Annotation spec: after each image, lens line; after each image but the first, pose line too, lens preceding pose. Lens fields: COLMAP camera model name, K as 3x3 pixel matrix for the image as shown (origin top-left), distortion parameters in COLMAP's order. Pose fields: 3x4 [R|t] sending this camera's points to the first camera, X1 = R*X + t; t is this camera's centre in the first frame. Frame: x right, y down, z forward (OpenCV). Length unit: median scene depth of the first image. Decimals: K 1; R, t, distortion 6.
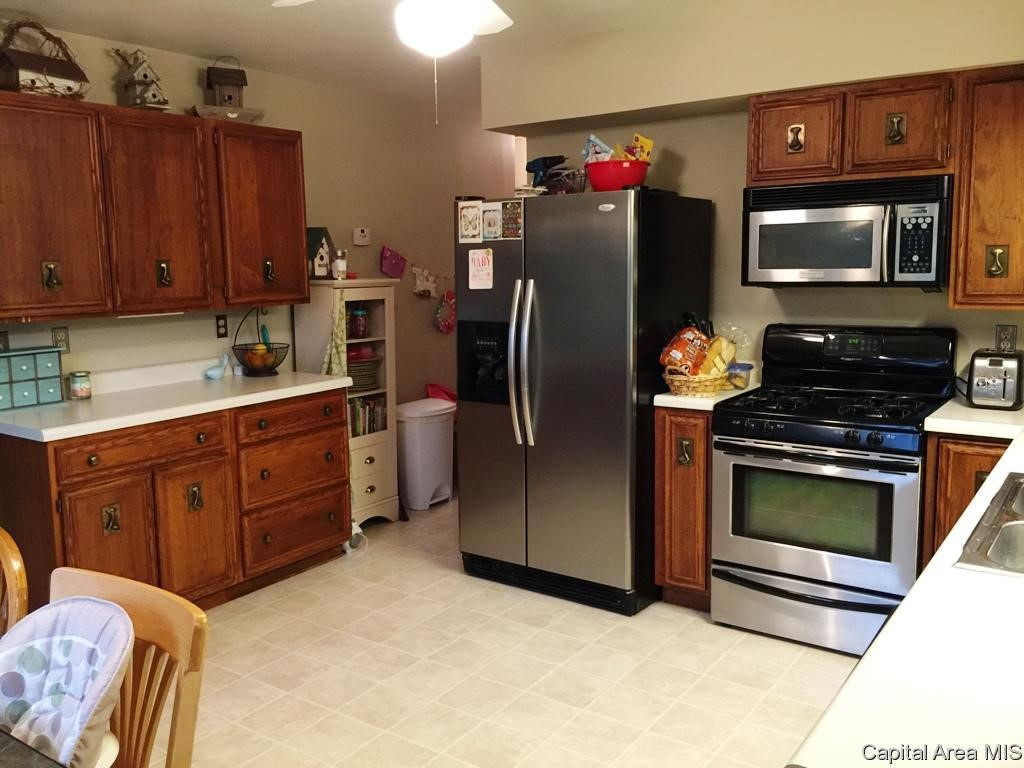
lens RADIAL K [[882.5, 0, 497.6], [0, 882.5, 378.6], [0, 0, 1]] dist [0.079144, -0.076464]
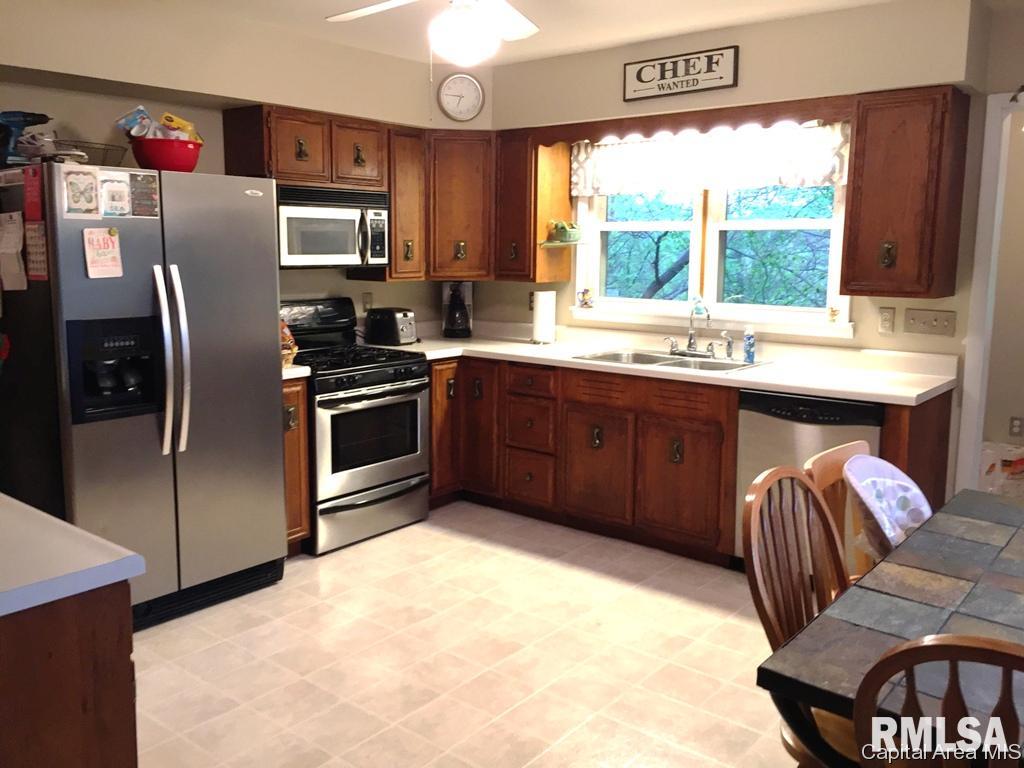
lens RADIAL K [[882.5, 0, 497.6], [0, 882.5, 378.6], [0, 0, 1]] dist [0.079144, -0.076464]
pose [[0.081285, -0.132535, 0.987840, -0.961735], [0.136831, 0.983219, 0.120656, -0.072399], [-0.987254, 0.125359, 0.098056, 0.694394]]
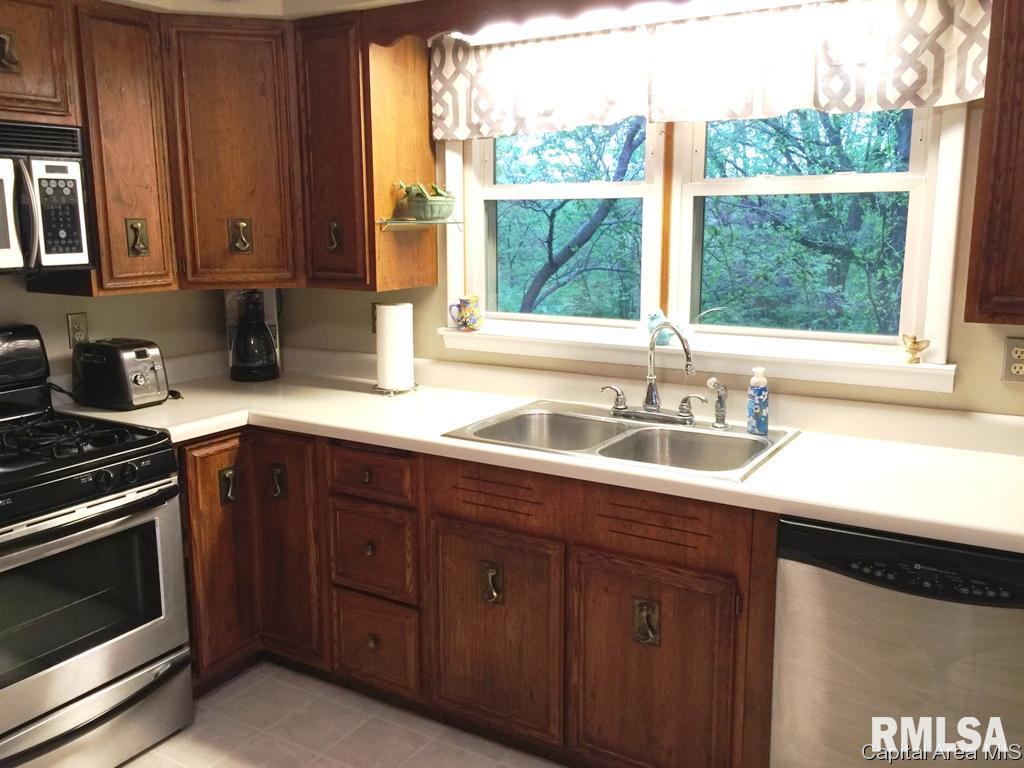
lens RADIAL K [[882.5, 0, 497.6], [0, 882.5, 378.6], [0, 0, 1]] dist [0.079144, -0.076464]
pose [[-0.053342, -0.163309, 0.985132, -0.317357], [0.151538, 0.973787, 0.169633, -0.088222], [-0.987011, 0.158333, -0.027196, 0.677514]]
